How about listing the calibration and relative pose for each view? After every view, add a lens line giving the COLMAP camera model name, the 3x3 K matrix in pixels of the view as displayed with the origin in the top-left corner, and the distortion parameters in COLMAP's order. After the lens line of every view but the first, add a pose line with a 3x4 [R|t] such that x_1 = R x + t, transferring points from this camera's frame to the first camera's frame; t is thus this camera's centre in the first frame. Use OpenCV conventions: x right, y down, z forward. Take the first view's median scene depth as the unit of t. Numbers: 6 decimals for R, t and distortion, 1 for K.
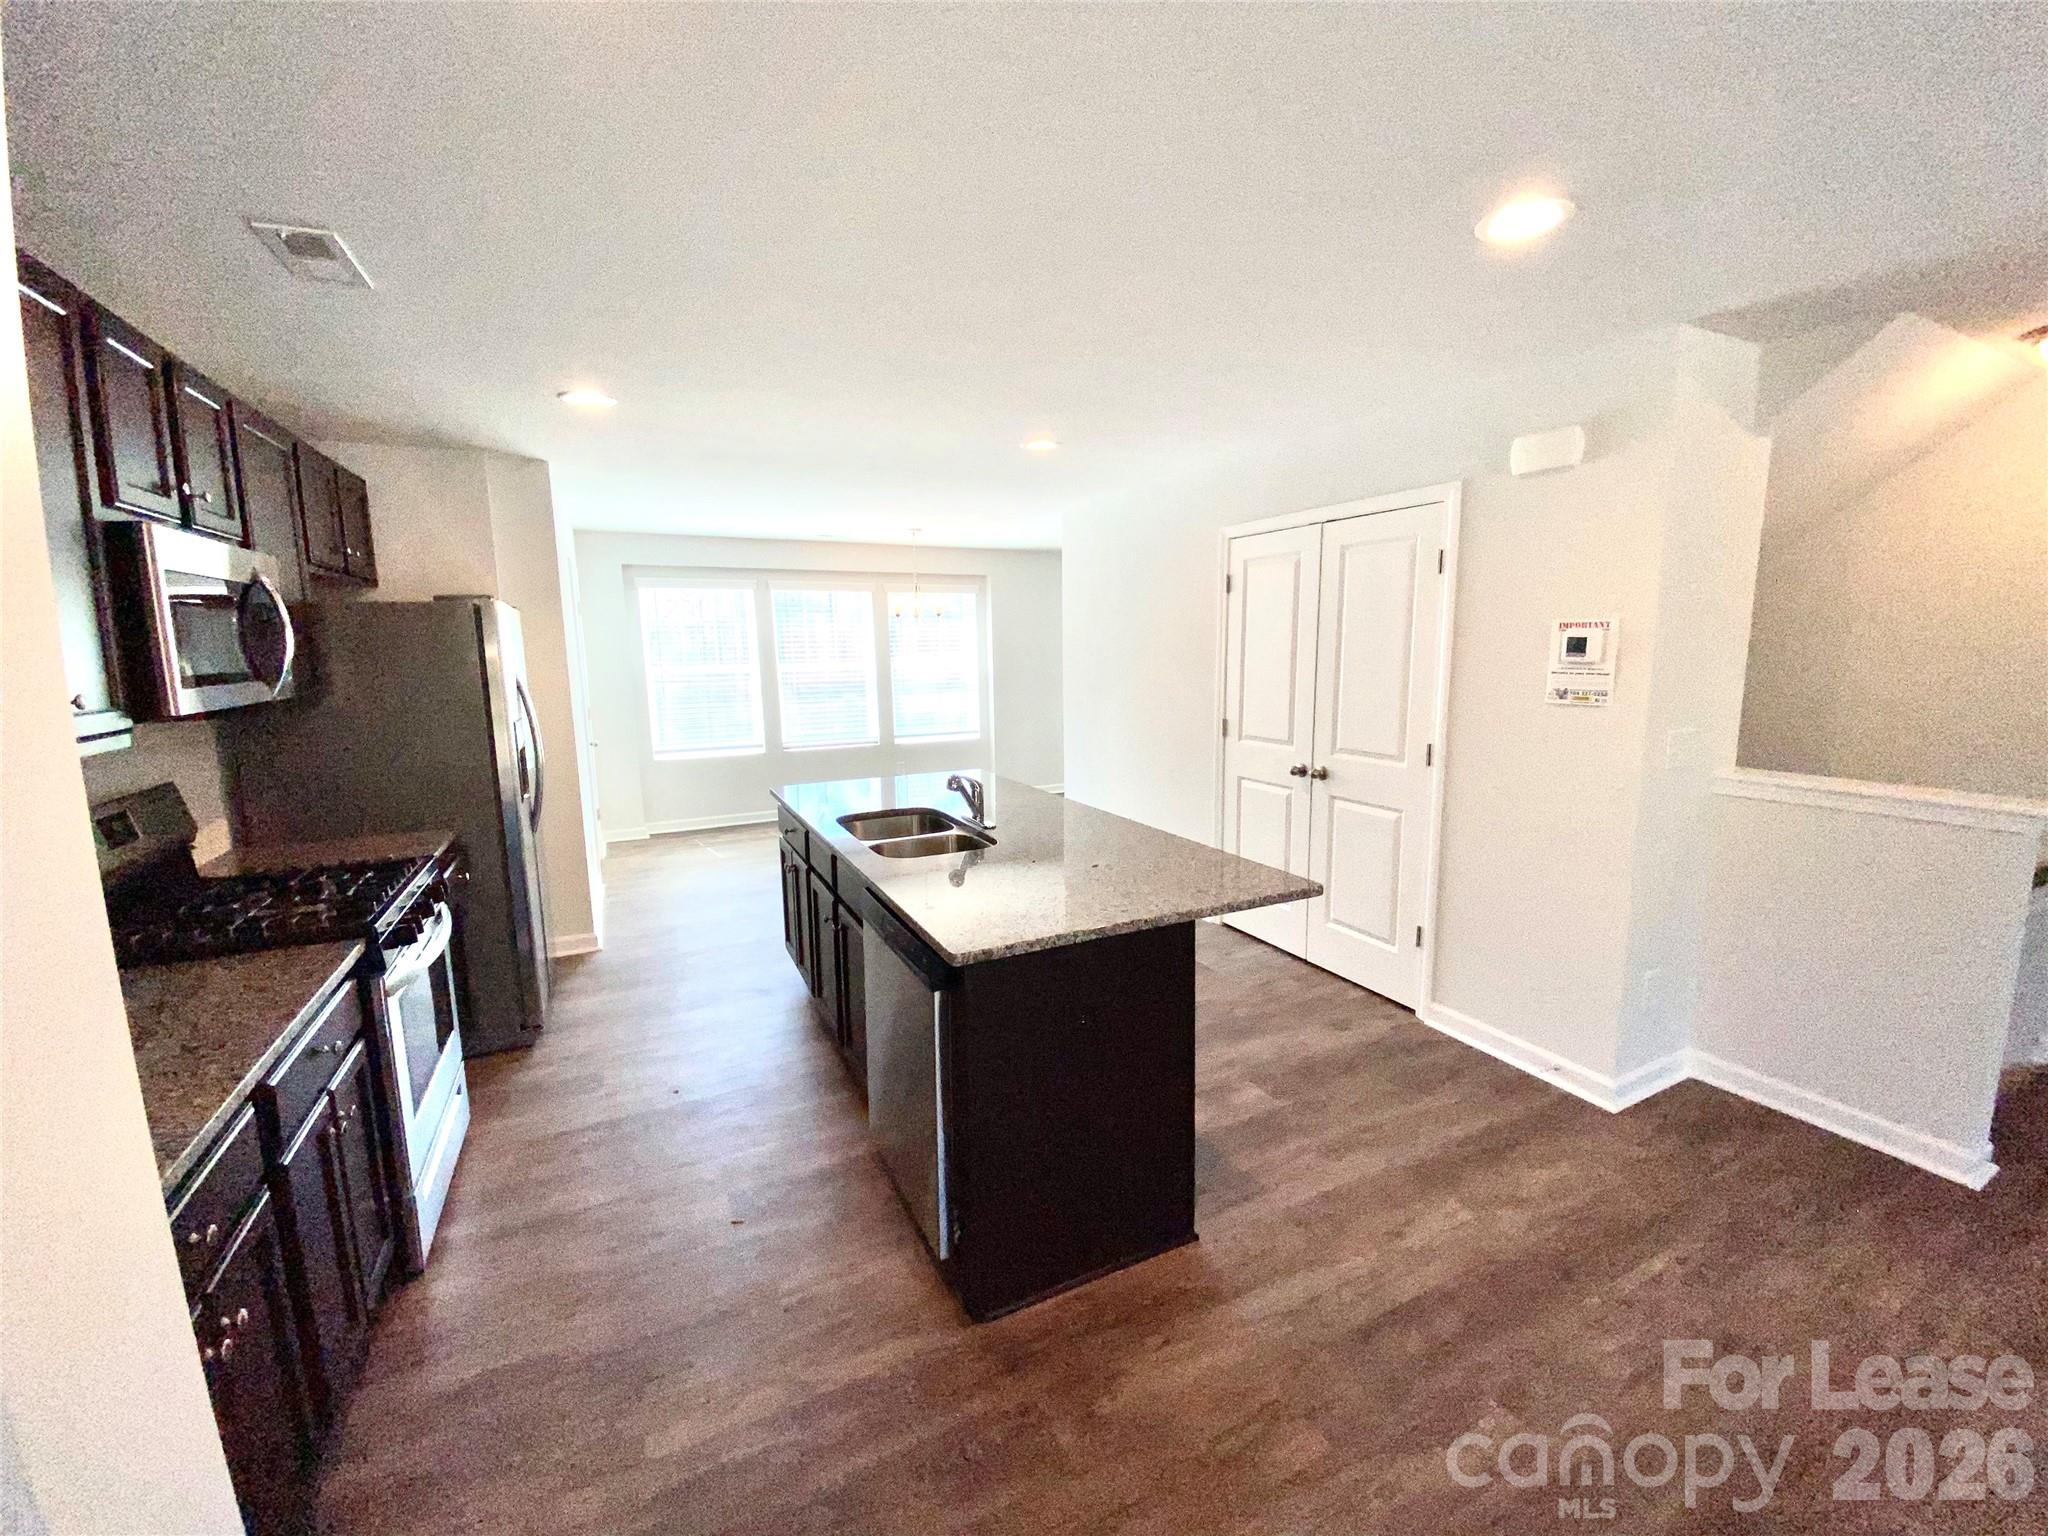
lens RADIAL K [[826.0, 0, 1035.5], [0, 826.0, 765.2], [0, 0, 1]] dist [0.047102, -0.033831]
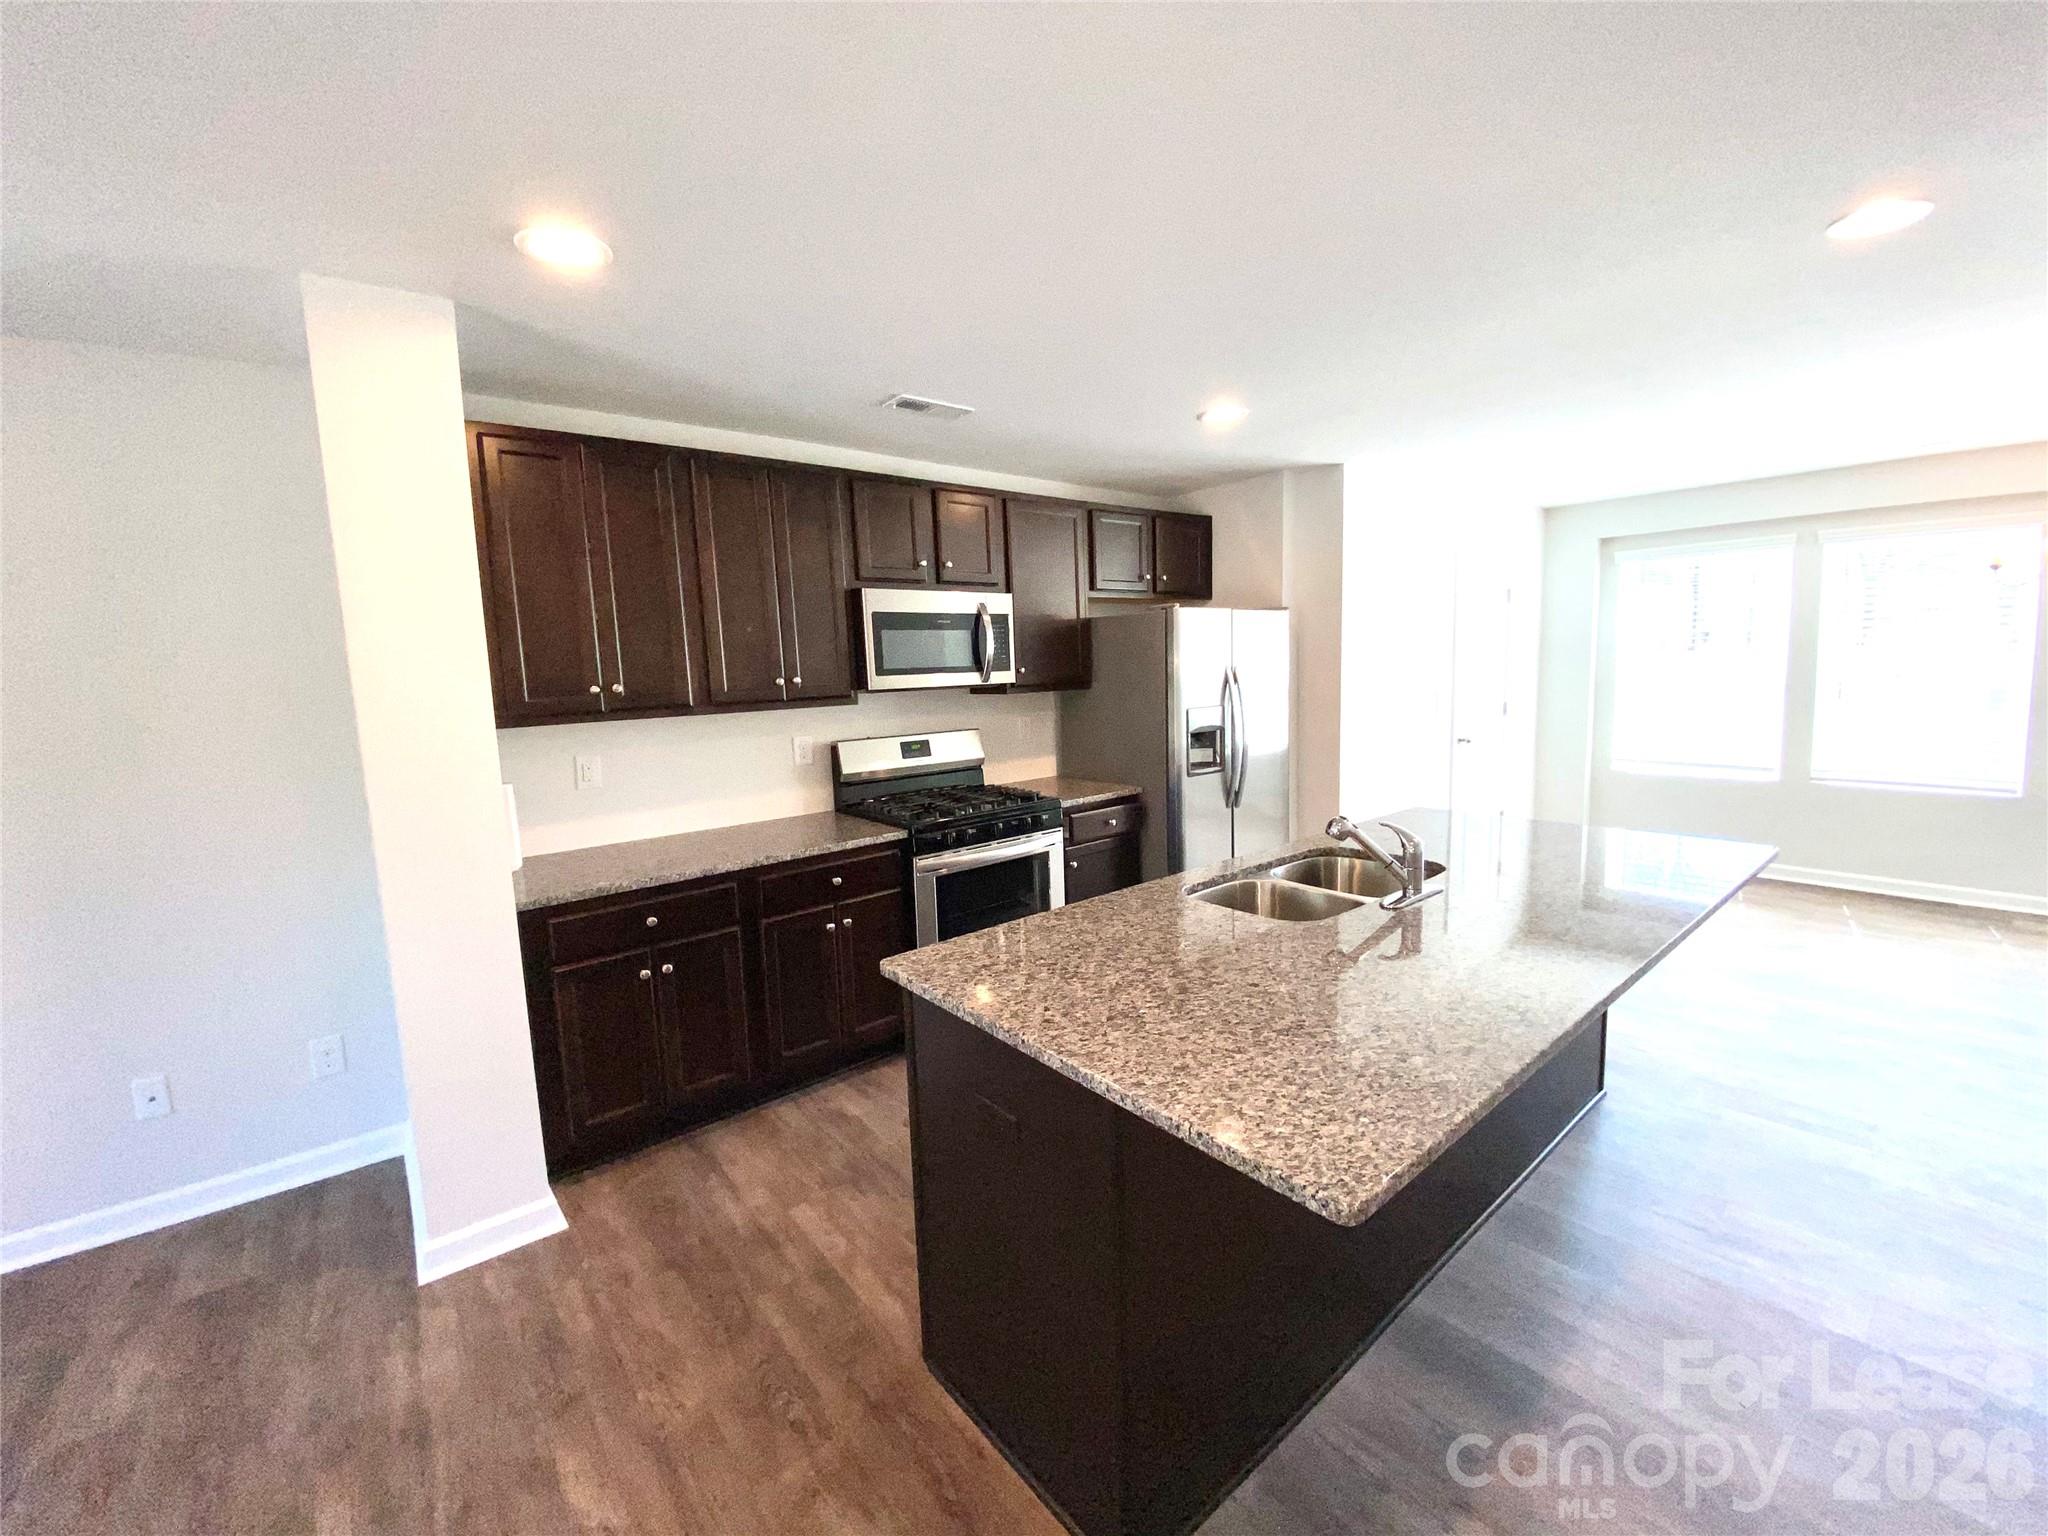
lens RADIAL K [[826.0, 0, 1035.5], [0, 826.0, 765.2], [0, 0, 1]] dist [0.047102, -0.033831]
pose [[0.239294, 0.129241, -0.962307, 0.435588], [-0.113572, 0.988024, 0.104453, -0.063502], [0.964282, 0.084296, 0.251106, 0.453298]]
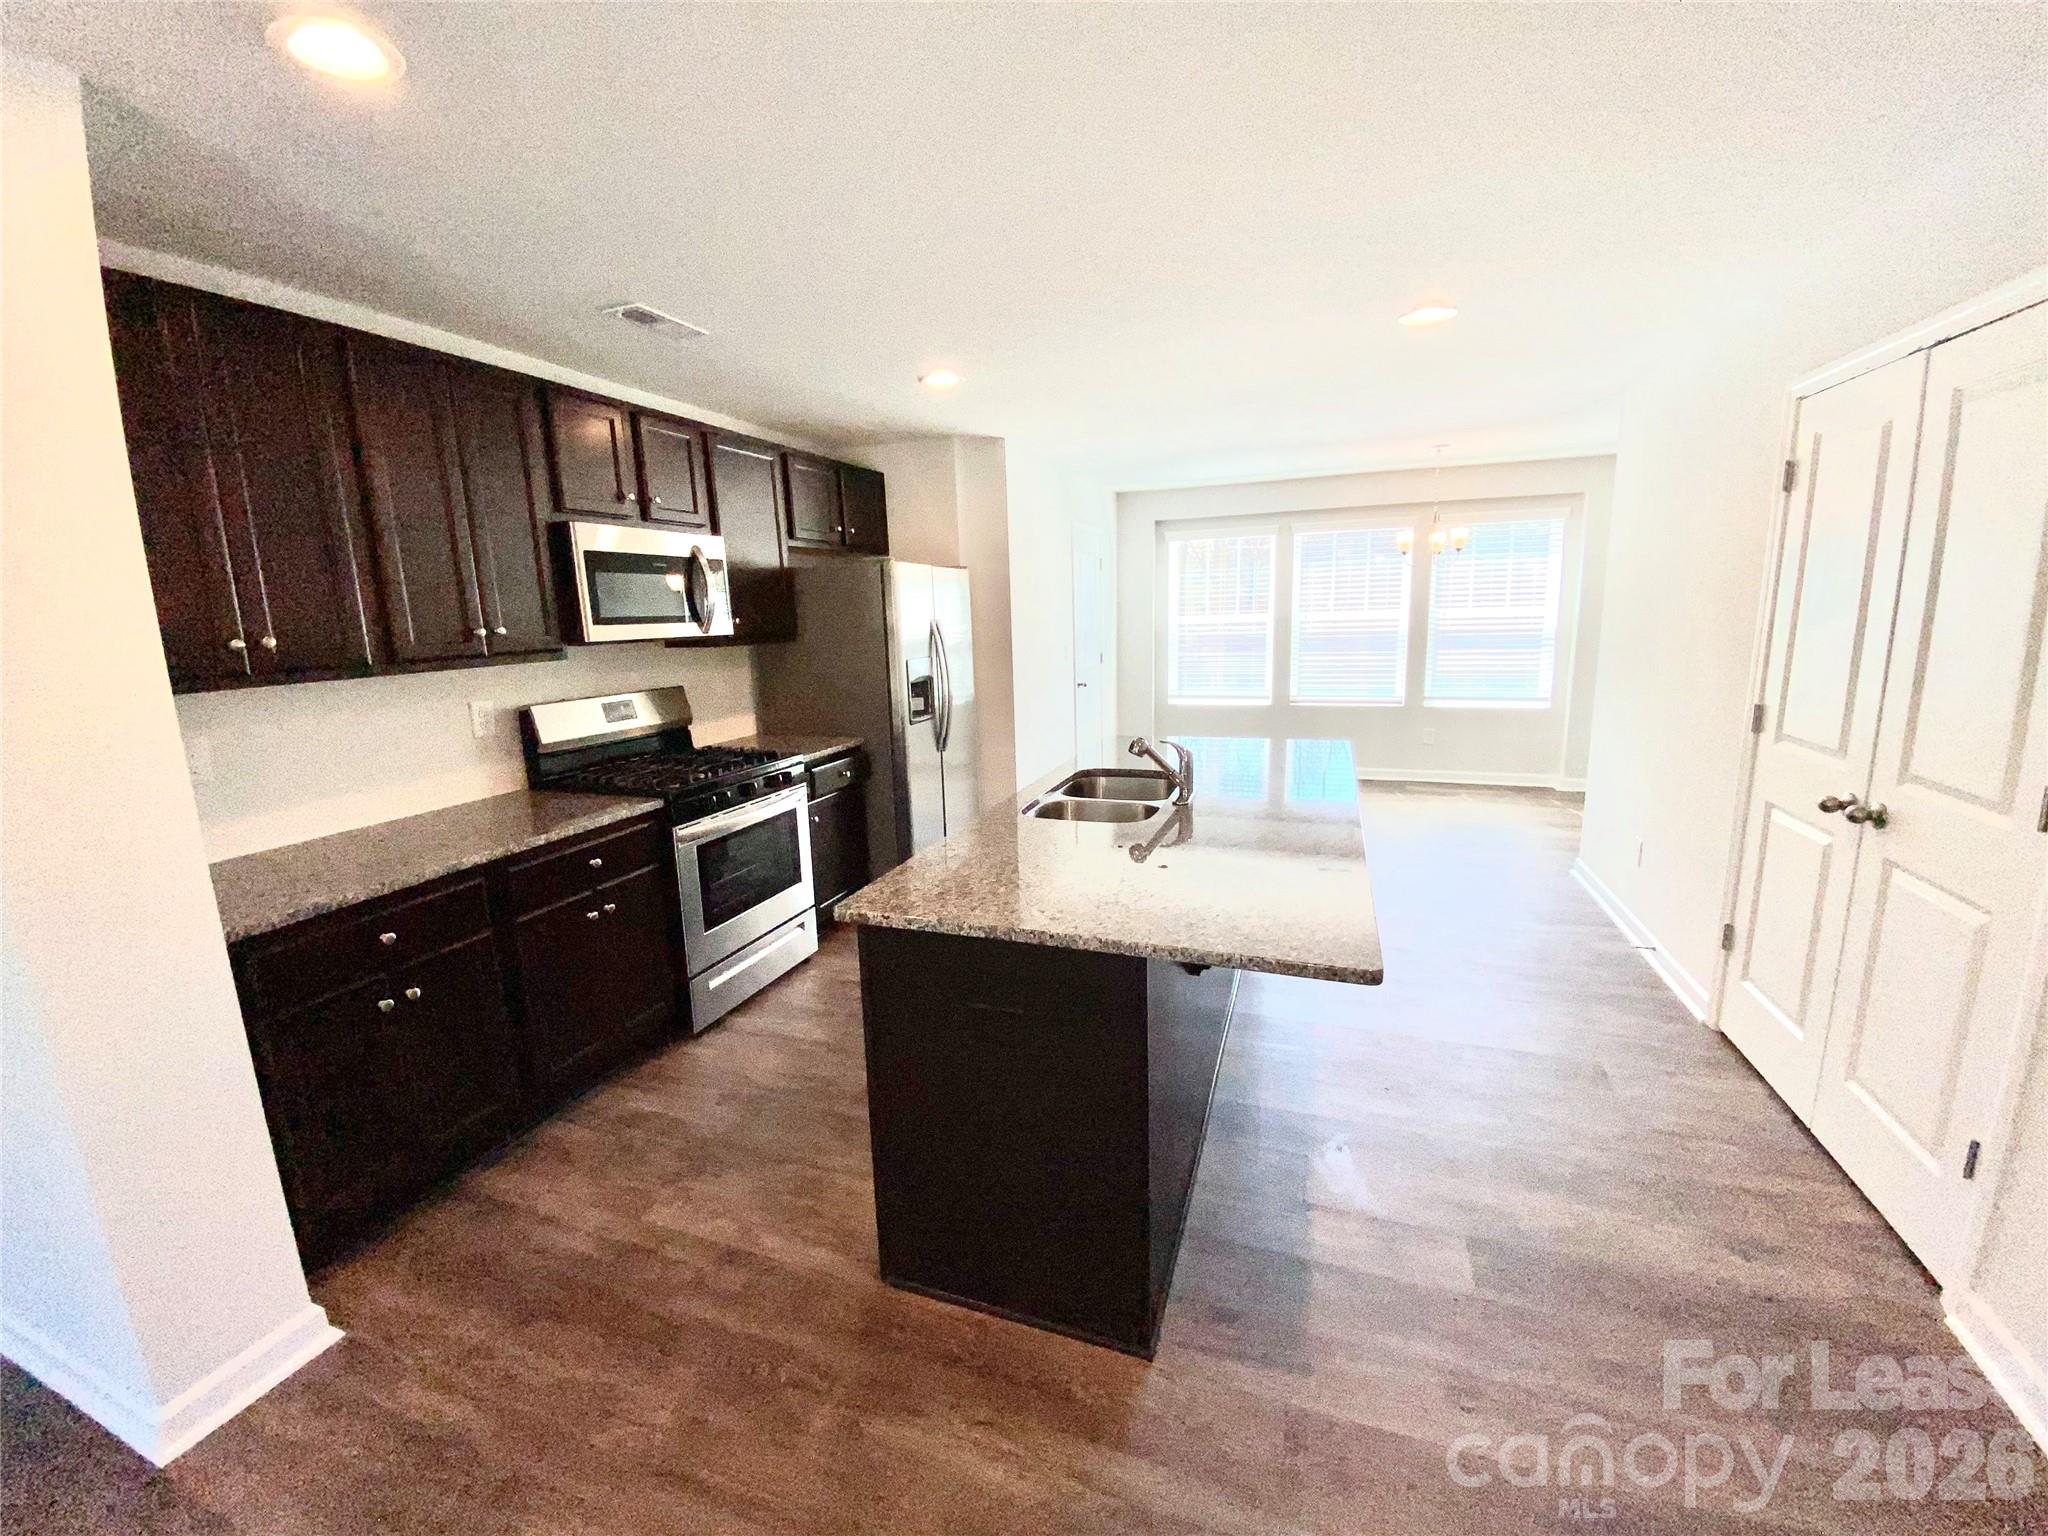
lens RADIAL K [[826.0, 0, 1035.5], [0, 826.0, 765.2], [0, 0, 1]] dist [0.047102, -0.033831]
pose [[0.696732, 0.133042, -0.704886, 0.372968], [-0.090866, 0.991103, 0.097248, -0.029002], [0.711553, -0.003705, 0.702623, 0.239007]]
